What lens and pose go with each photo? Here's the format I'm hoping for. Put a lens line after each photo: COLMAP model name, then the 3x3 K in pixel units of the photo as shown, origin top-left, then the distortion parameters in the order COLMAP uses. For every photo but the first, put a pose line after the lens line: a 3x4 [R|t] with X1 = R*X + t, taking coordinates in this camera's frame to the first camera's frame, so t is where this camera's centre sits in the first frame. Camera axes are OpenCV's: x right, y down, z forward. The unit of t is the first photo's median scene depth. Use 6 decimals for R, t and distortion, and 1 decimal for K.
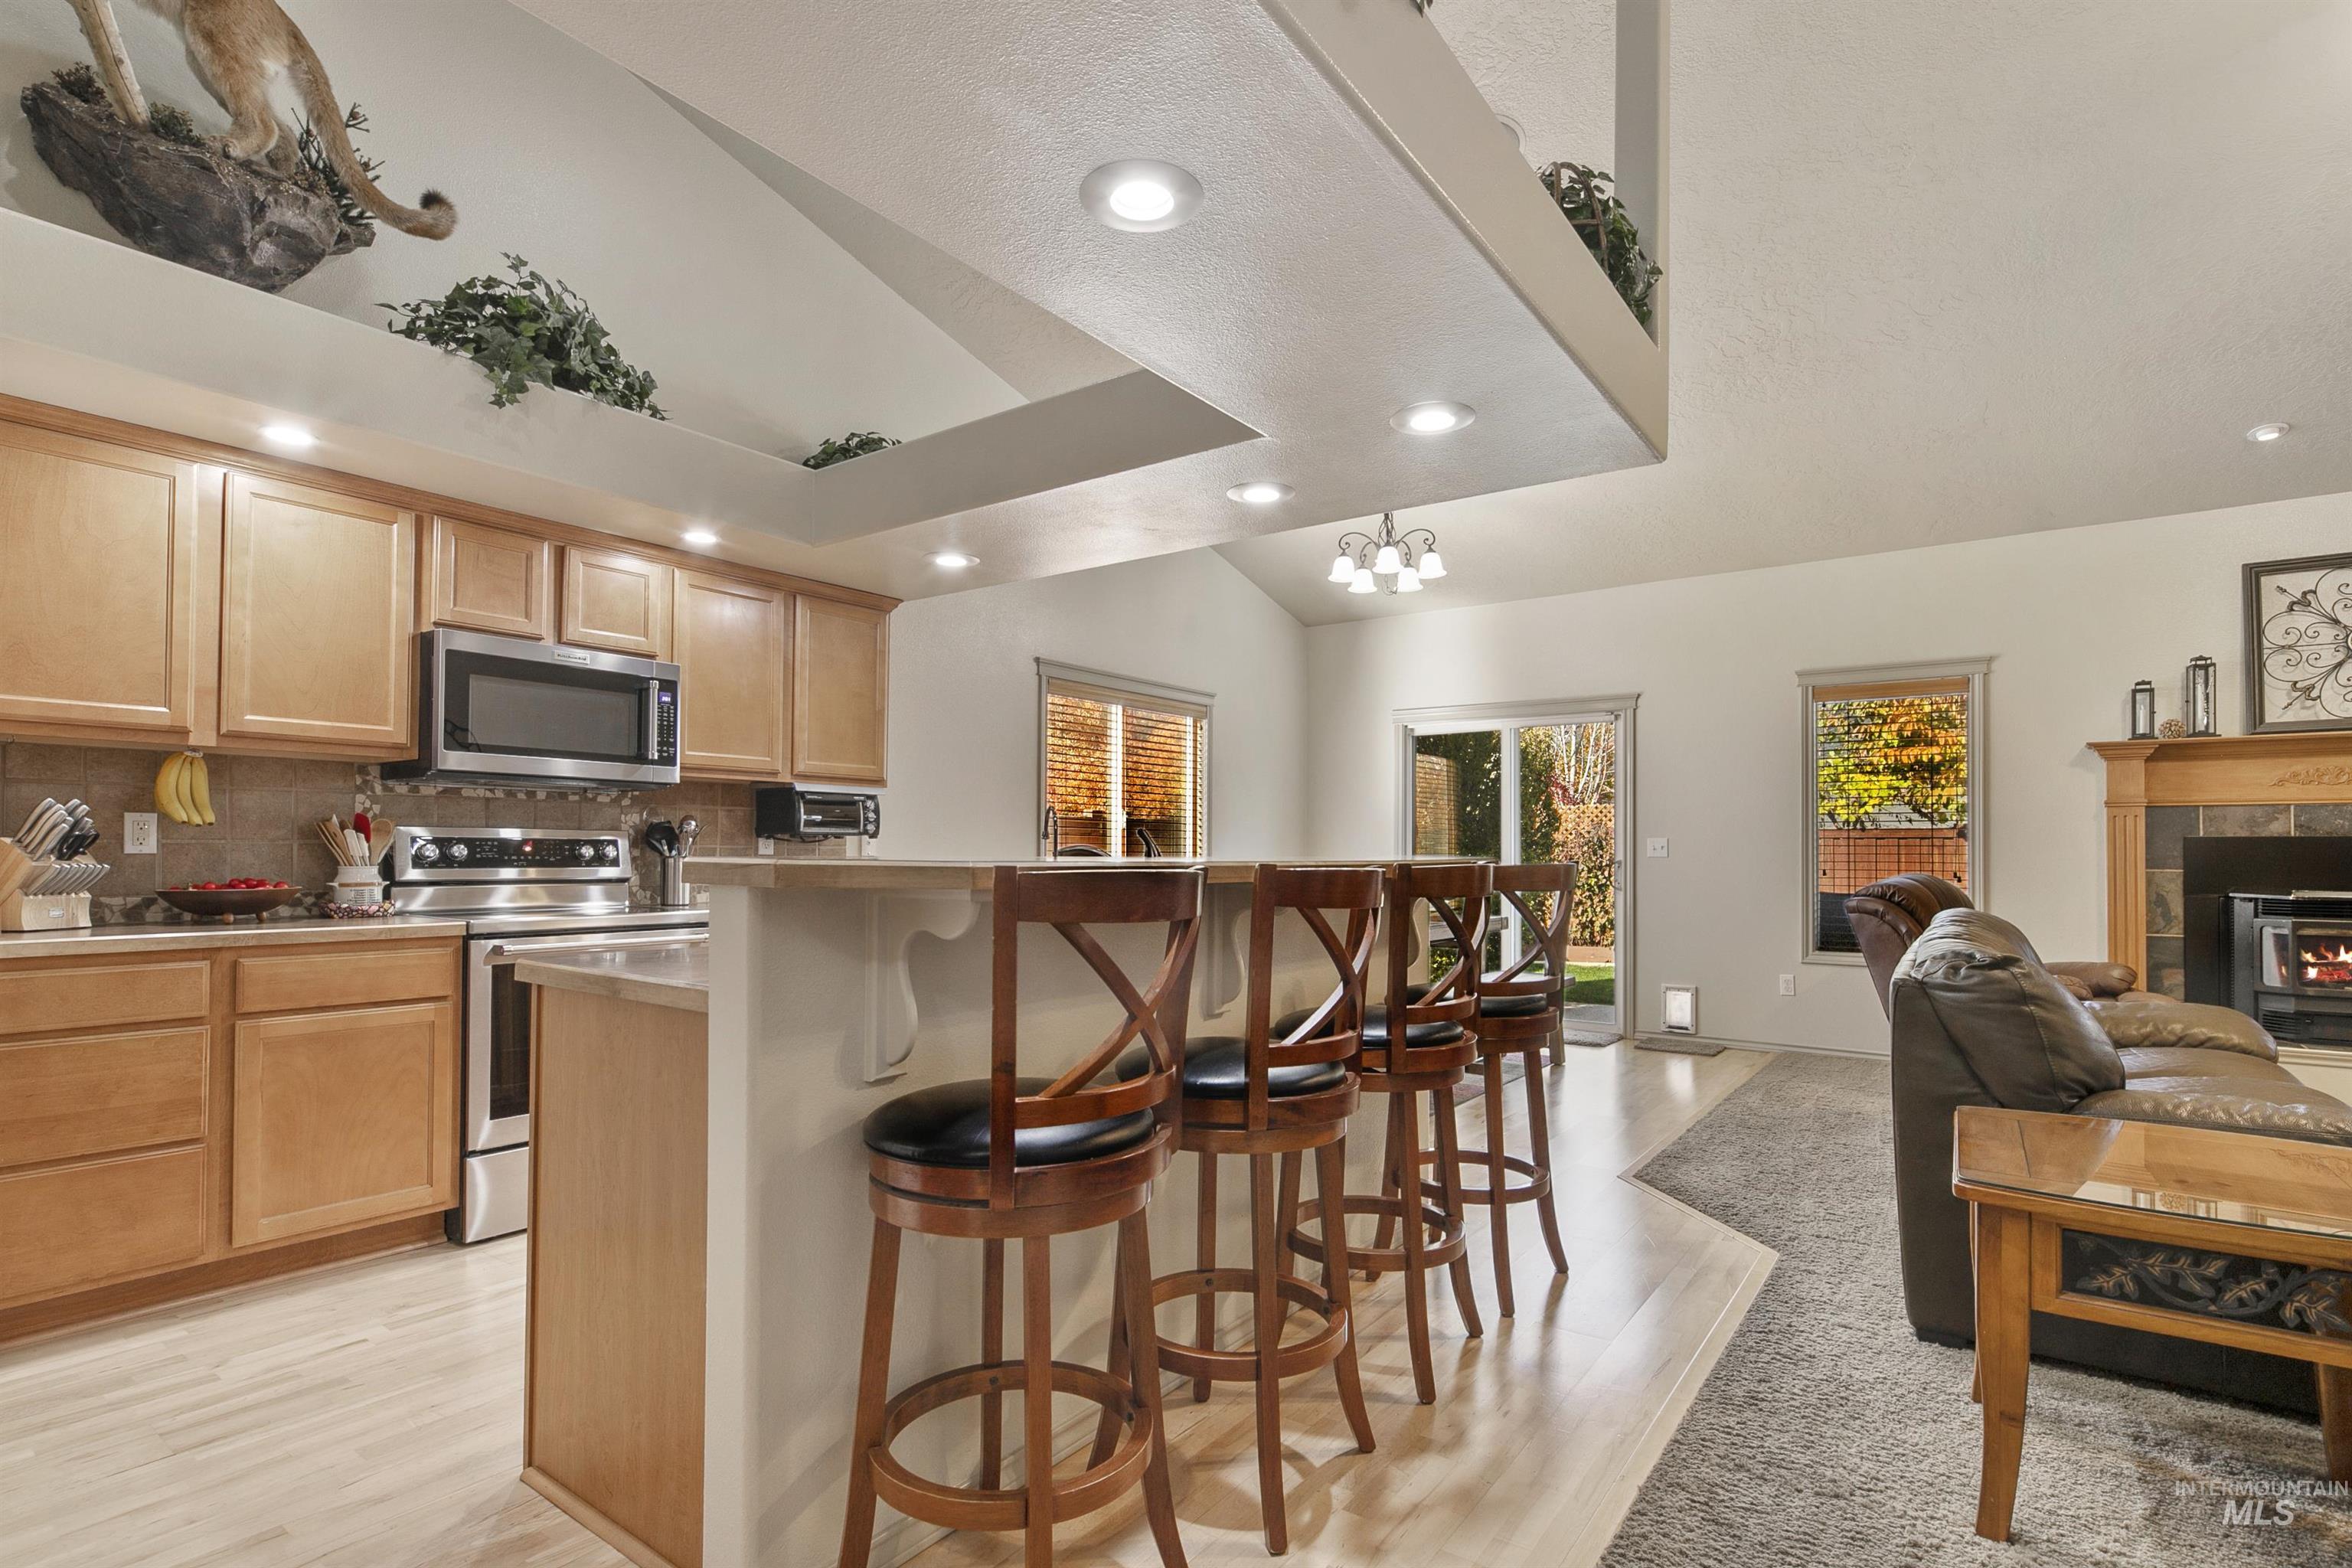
lens RADIAL K [[1142.4, 0, 1177.6], [0, 1142.4, 837.7], [0, 0, 1]] dist [0.000336, -0.001024]
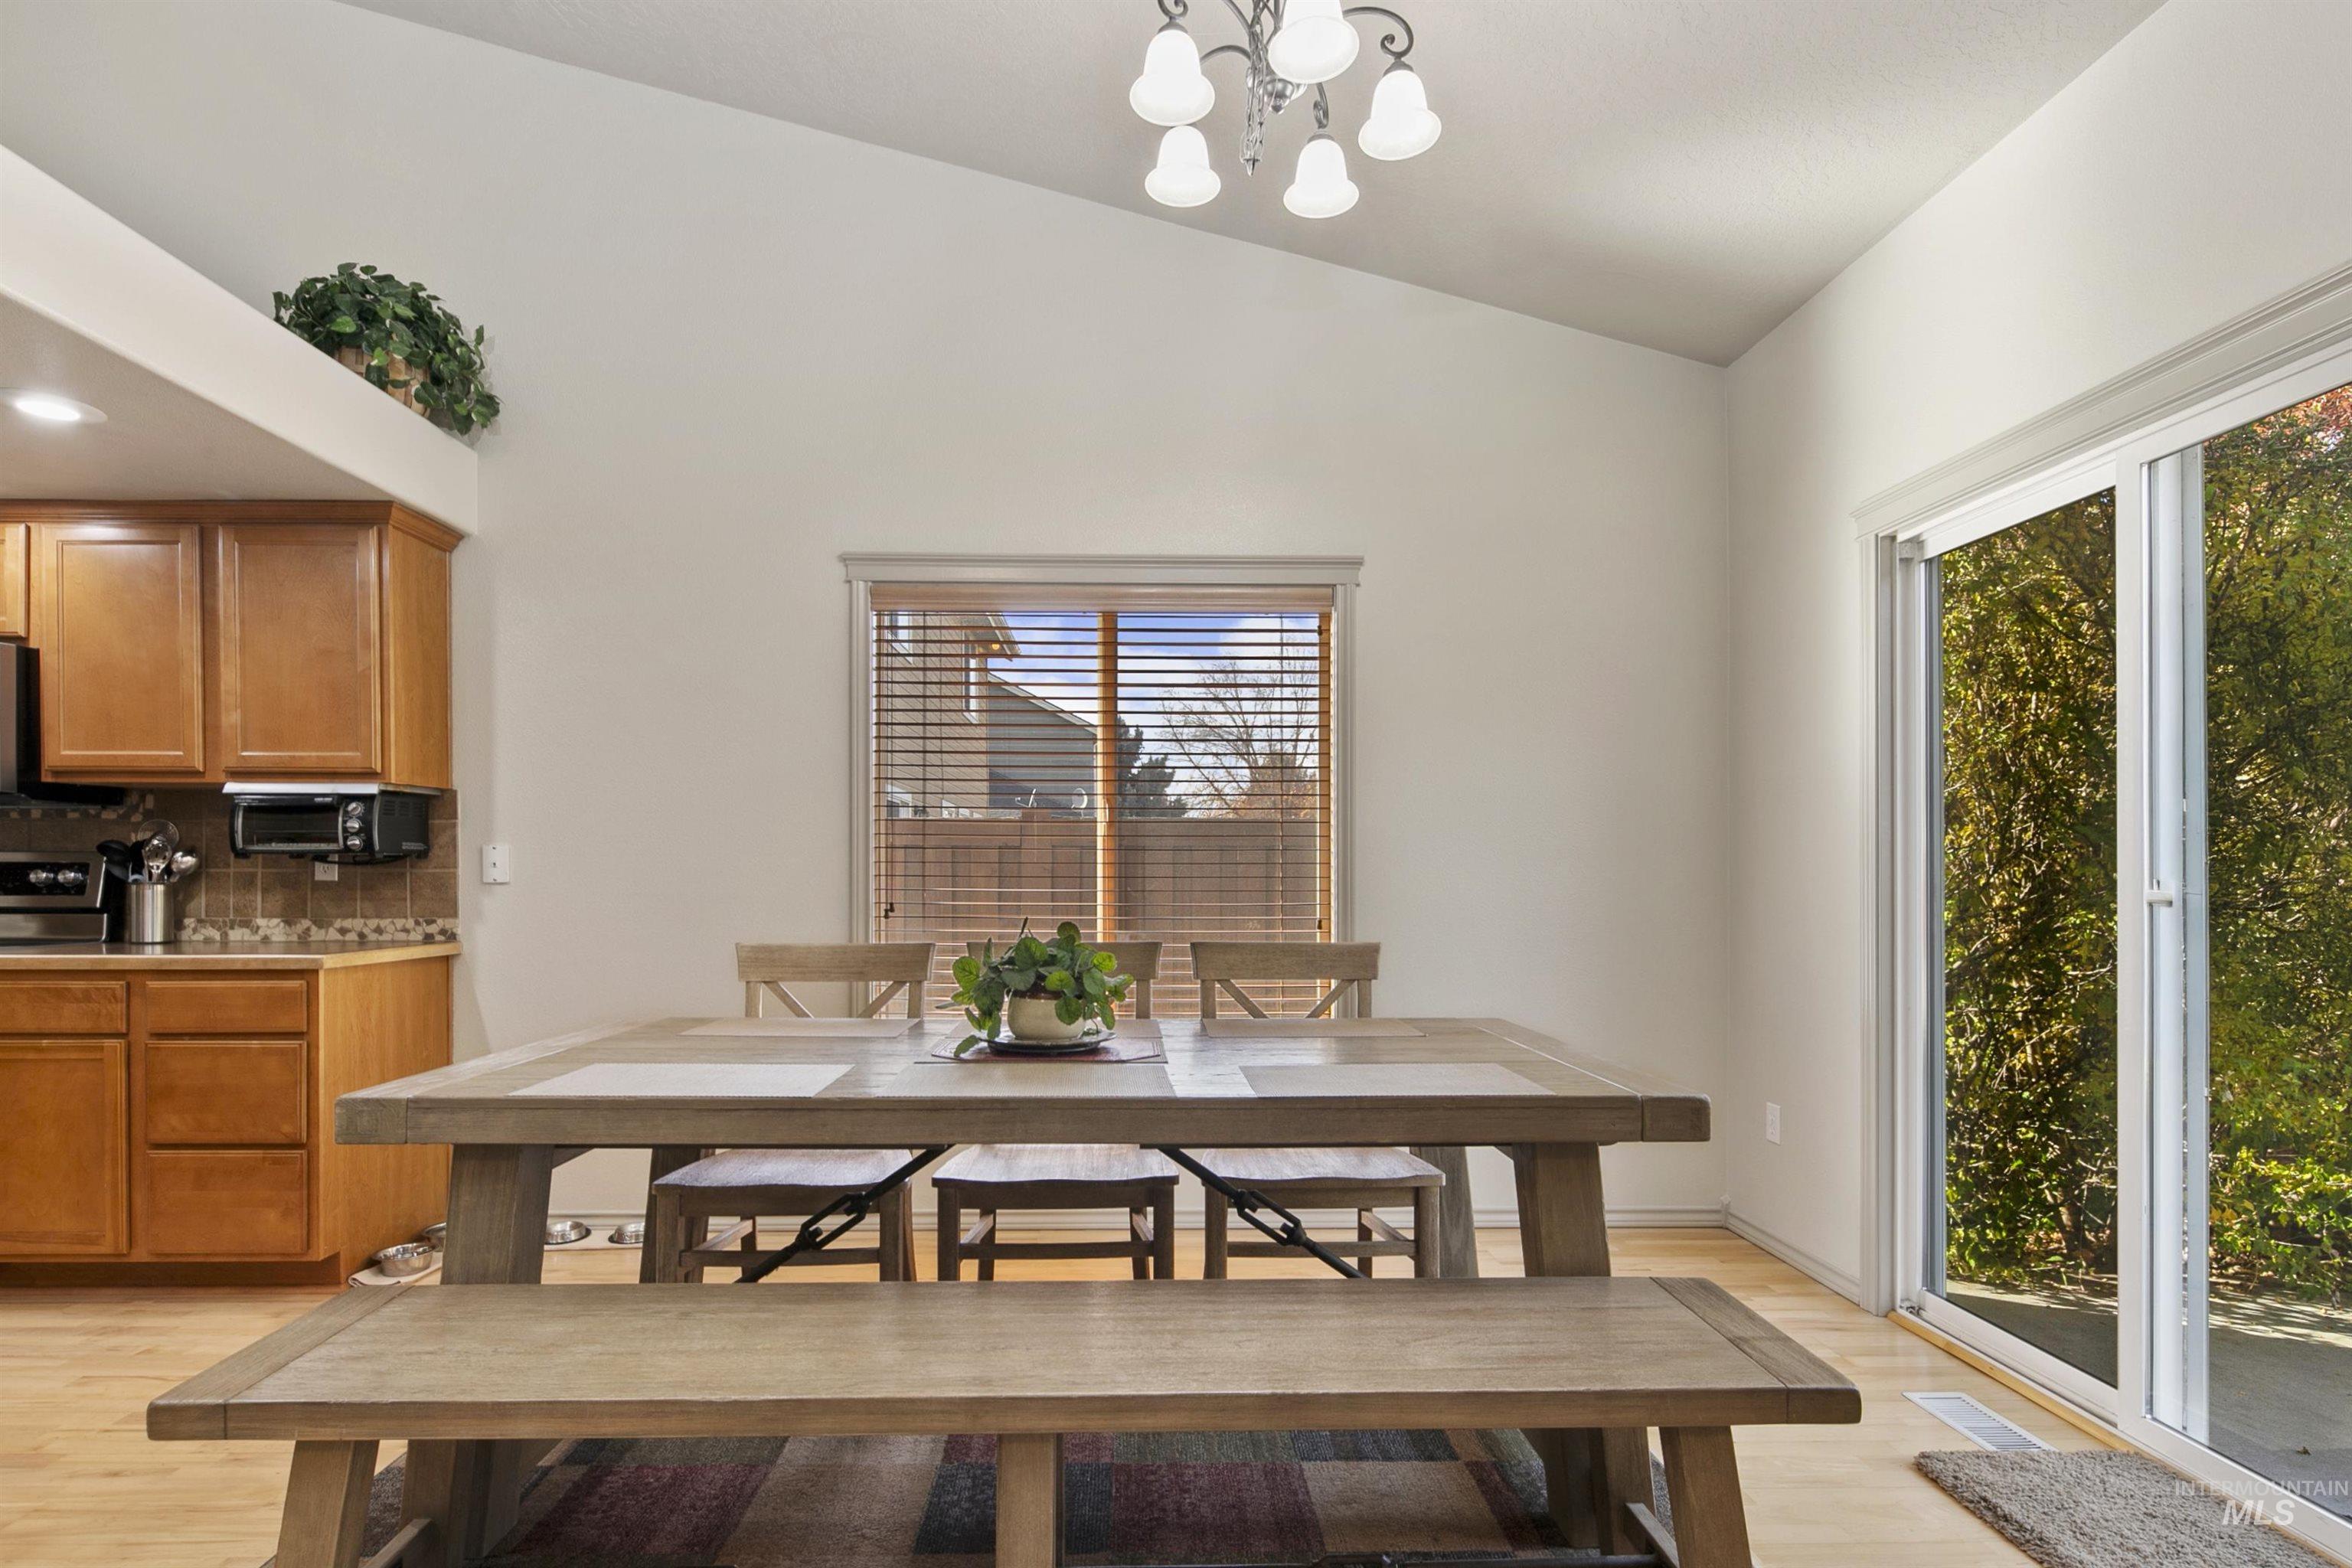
lens RADIAL K [[1177.5, 0, 1156.8], [0, 1177.5, 872.7], [0, 0, 1]] dist [-0.000989, -0.001355]
pose [[0.613281, -0.003152, -0.789859, 0.528613], [0.010008, 0.999943, 0.003780, 0.010747], [0.789801, -0.010223, 0.613277, 0.848742]]
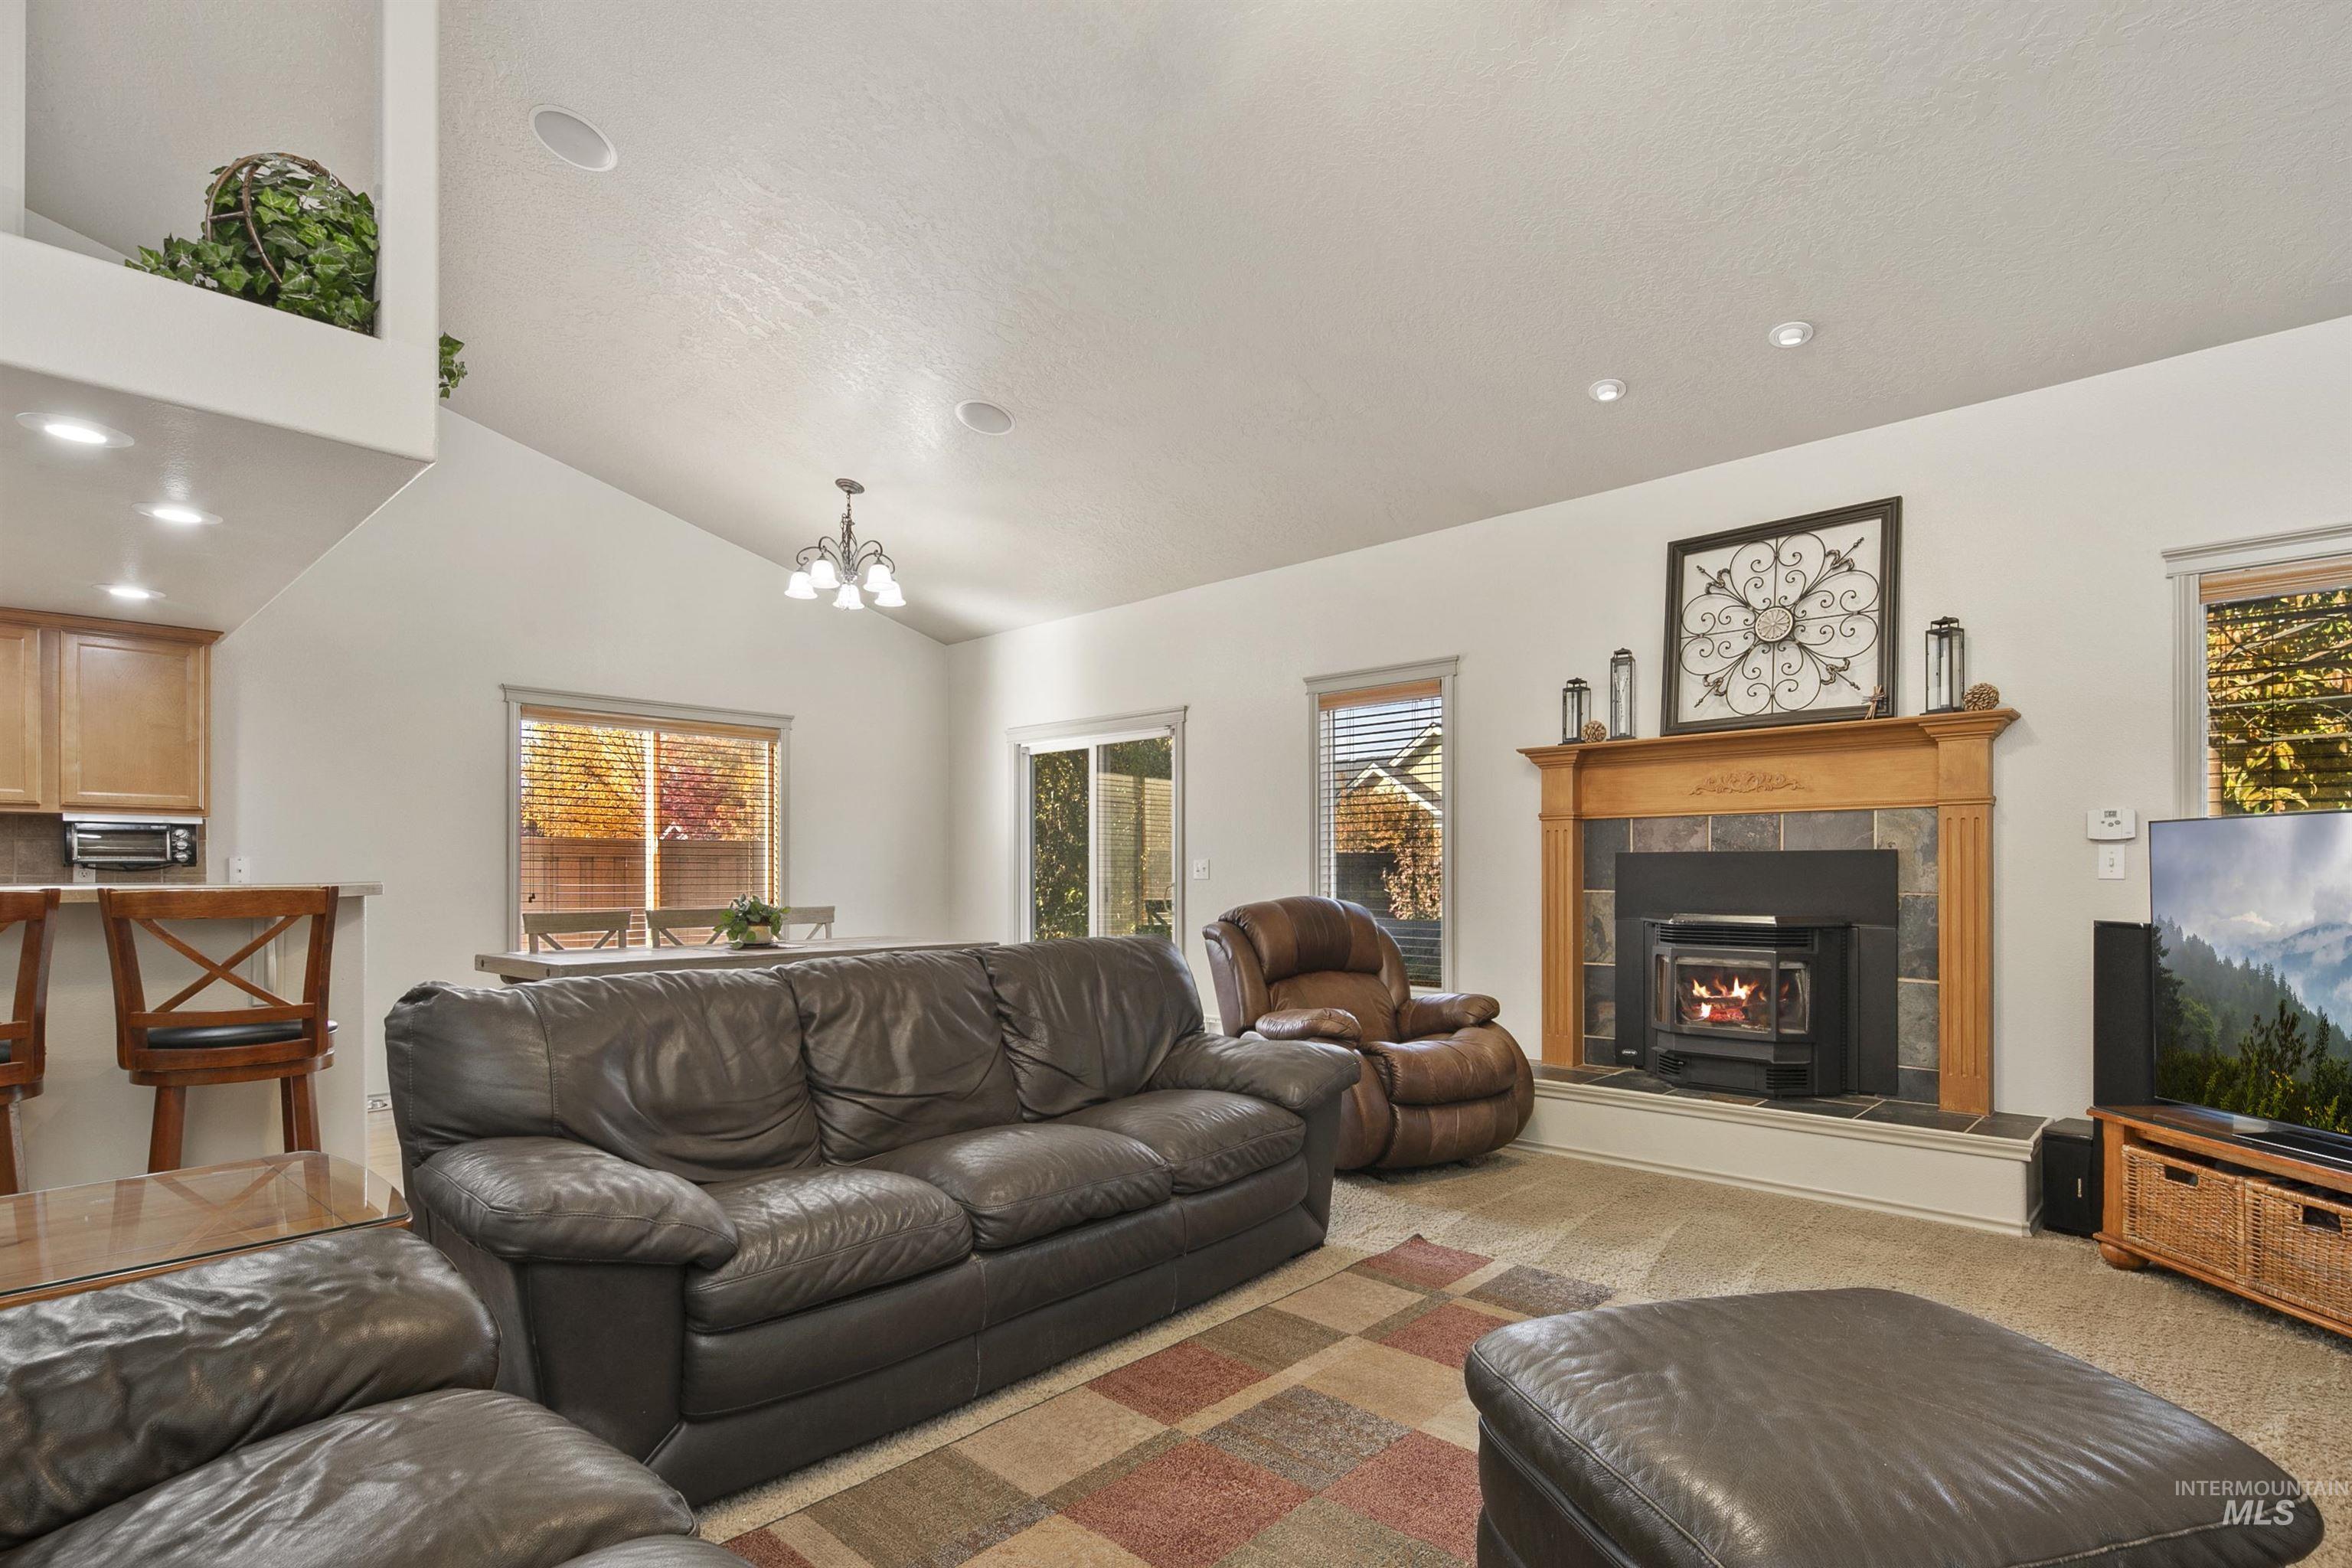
lens RADIAL K [[1140.0, 0, 1175.6], [0, 1140.0, 874.7], [0, 0, 1]] dist [0.001684, -0.000449]
pose [[0.992523, -0.006244, -0.121899, 0.667054], [0.007734, 0.999901, 0.011751, 0.002820], [0.121814, -0.012606, 0.992473, 0.080291]]
